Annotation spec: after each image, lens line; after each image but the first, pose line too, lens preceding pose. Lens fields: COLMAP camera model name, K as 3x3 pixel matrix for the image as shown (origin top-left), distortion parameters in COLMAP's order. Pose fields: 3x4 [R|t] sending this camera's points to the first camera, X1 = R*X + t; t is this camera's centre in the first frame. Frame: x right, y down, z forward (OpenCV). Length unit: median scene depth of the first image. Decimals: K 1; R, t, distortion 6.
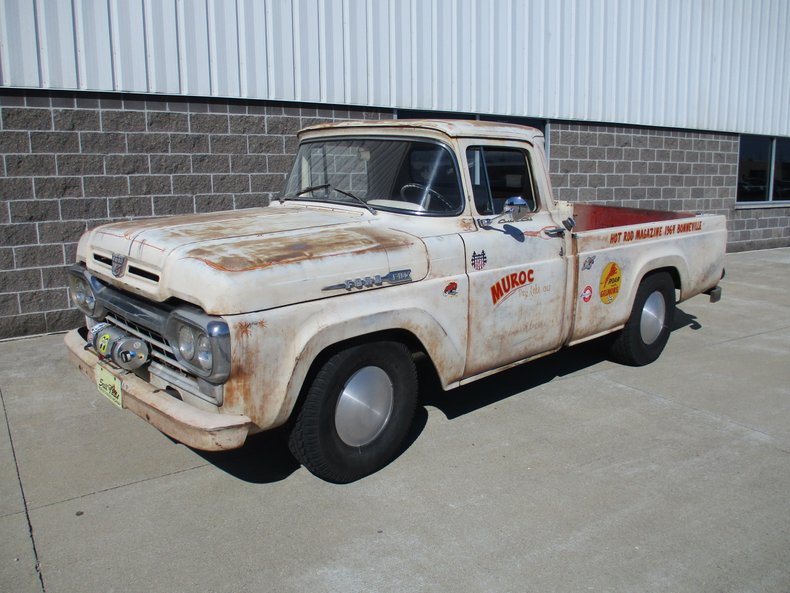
lens RADIAL K [[656.8, 0, 397.2], [0, 656.8, 326.2], [0, 0, 1]] dist [-0.064588, 0.017959]
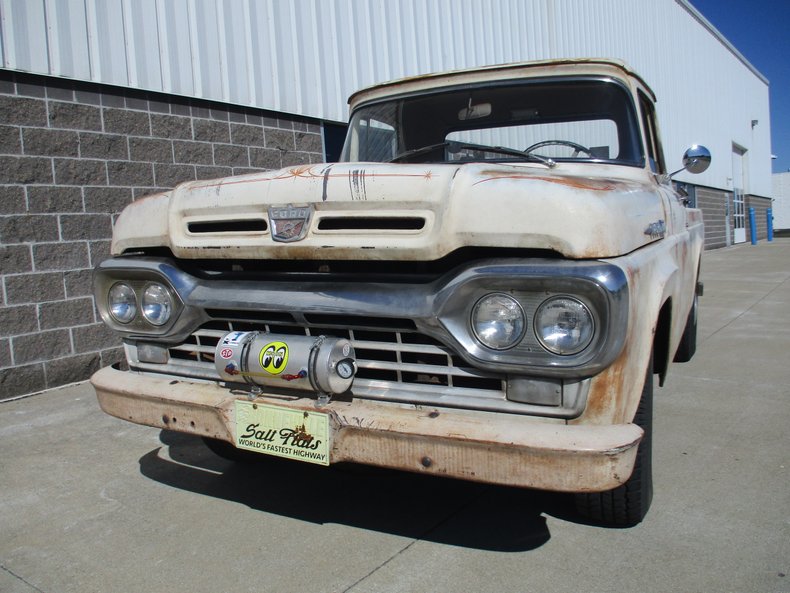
lens RADIAL K [[662.2, 0, 395.4], [0, 662.2, 322.2], [0, 0, 1]] dist [-0.055744, 0.003695]
pose [[0.939828, -0.087390, 0.330282, -0.297376], [0.123164, 0.988392, -0.088947, 0.033240], [-0.318675, 0.124274, 0.939682, 0.225864]]
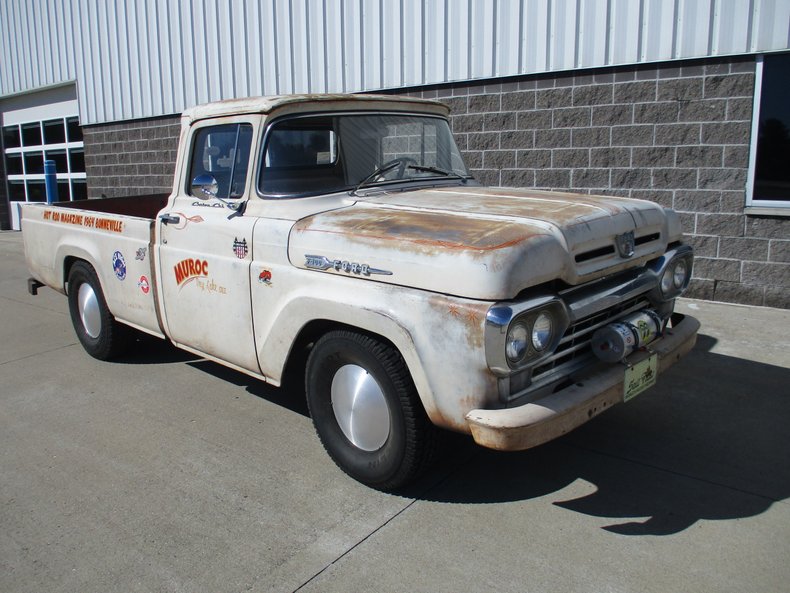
lens RADIAL K [[662.6, 0, 385.1], [0, 662.6, 314.3], [0, 0, 1]] dist [-0.050310, 0.014151]
pose [[0.313368, 0.211967, -0.925673, 0.776902], [-0.190272, 0.969018, 0.157480, -0.117884], [0.930375, 0.126780, 0.343991, 0.535930]]
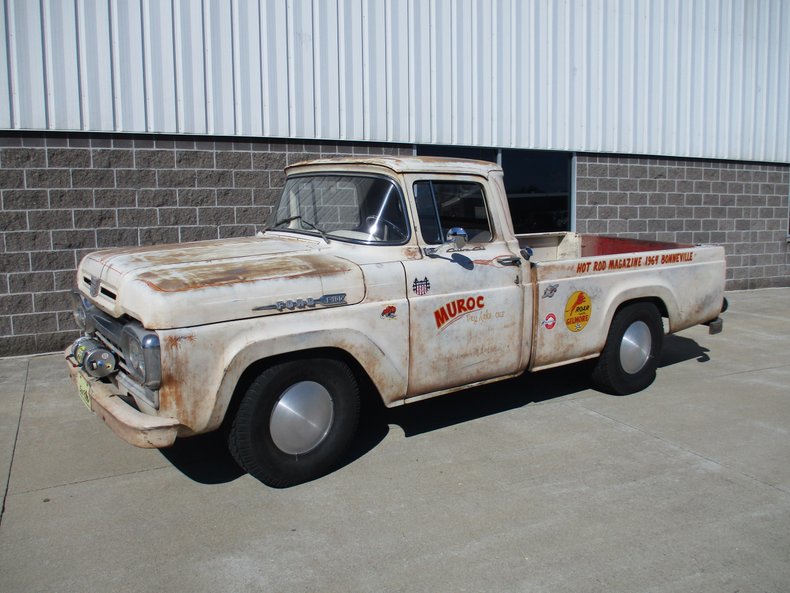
lens RADIAL K [[656.8, 0, 397.2], [0, 656.8, 326.2], [0, 0, 1]] dist [-0.064588, 0.017959]
pose [[0.992510, 0.019505, -0.120594, 0.133674], [-0.025122, 0.998660, -0.045235, 0.008598], [0.119550, 0.047926, 0.991671, -0.040494]]
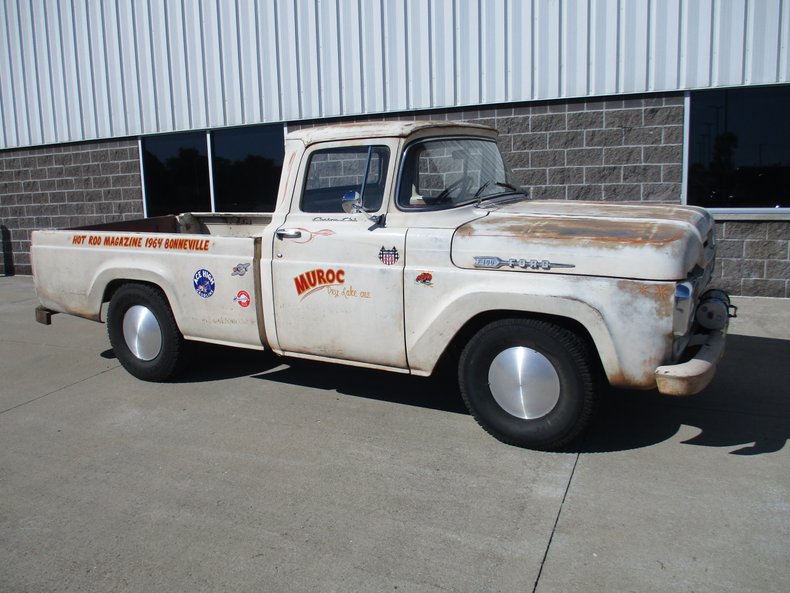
lens RADIAL K [[662.6, 0, 385.1], [0, 662.6, 314.3], [0, 0, 1]] dist [-0.050310, 0.014151]
pose [[0.539330, 0.151421, -0.828369, 0.736413], [-0.153402, 0.984907, 0.080159, -0.053873], [0.828004, 0.083841, 0.554418, 0.250512]]
